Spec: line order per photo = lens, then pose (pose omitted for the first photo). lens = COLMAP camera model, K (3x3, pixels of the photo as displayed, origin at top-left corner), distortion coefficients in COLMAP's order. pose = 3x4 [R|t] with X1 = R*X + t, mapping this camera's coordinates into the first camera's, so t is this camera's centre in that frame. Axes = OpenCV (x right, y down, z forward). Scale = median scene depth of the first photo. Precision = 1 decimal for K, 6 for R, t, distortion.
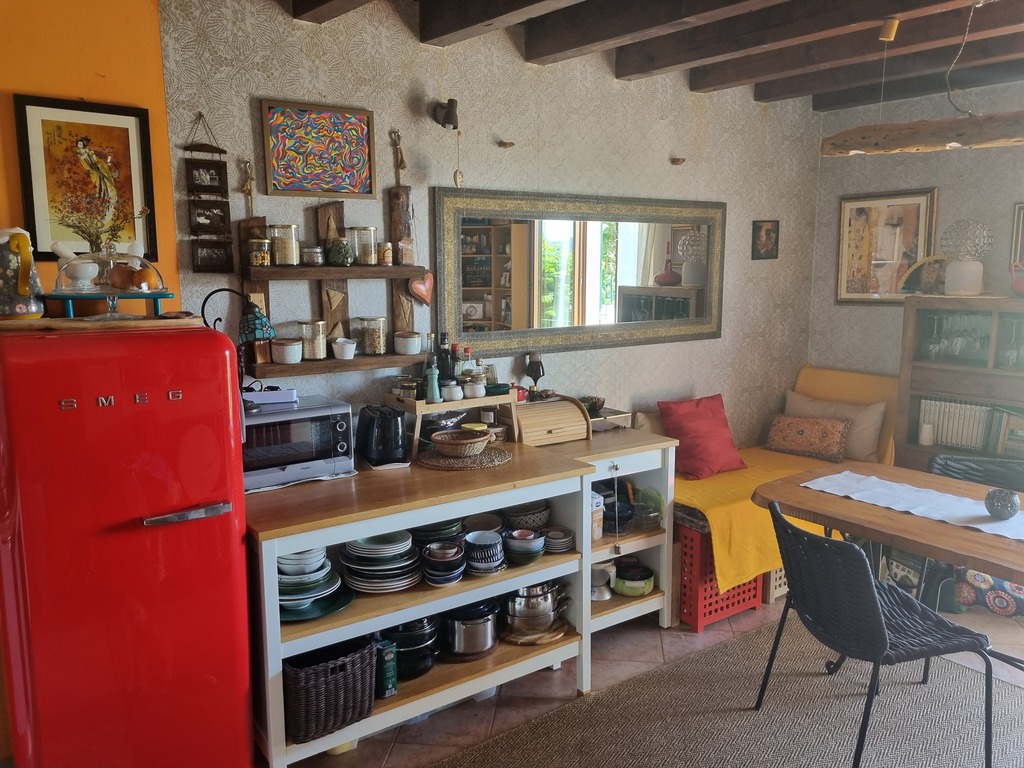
lens RADIAL K [[795.2, 0, 512.0], [0, 795.2, 384.0], [0, 0, 1]] dist [0.039943, -0.005890]
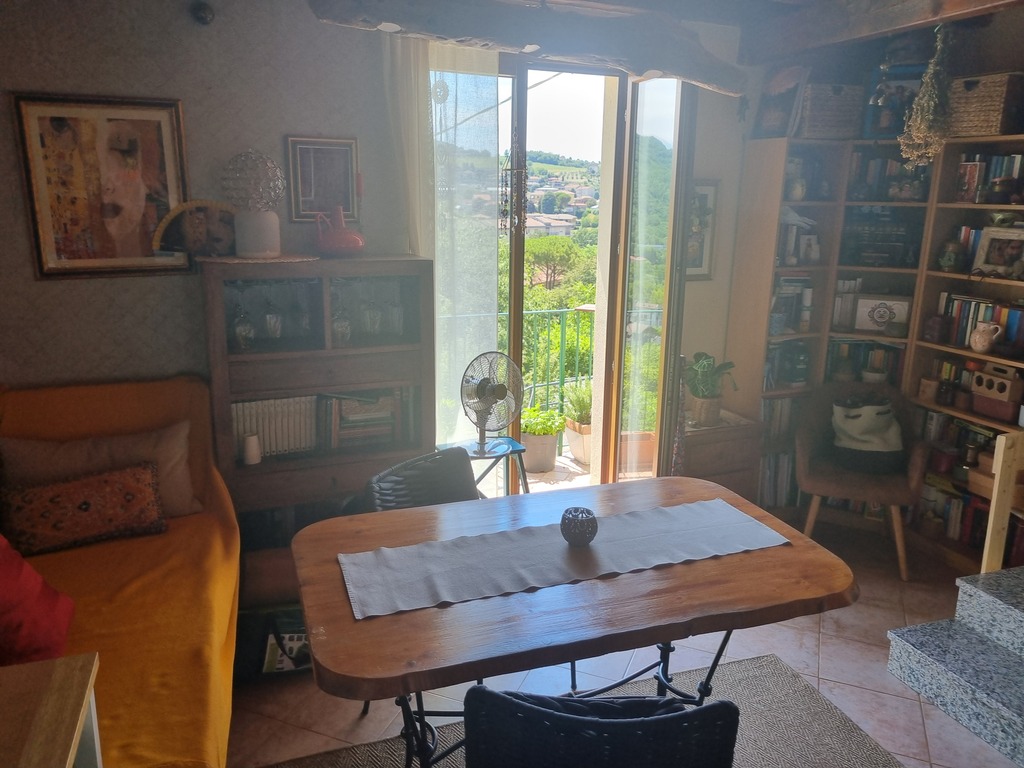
lens RADIAL K [[792.5, 0, 537.6], [0, 792.5, 382.6], [0, 0, 1]] dist [0.054136, -0.004560]
pose [[0.295266, -0.216361, 0.930594, -0.071458], [0.136294, 0.973598, 0.183115, -0.092342], [-0.945644, 0.072766, 0.316959, 0.505298]]
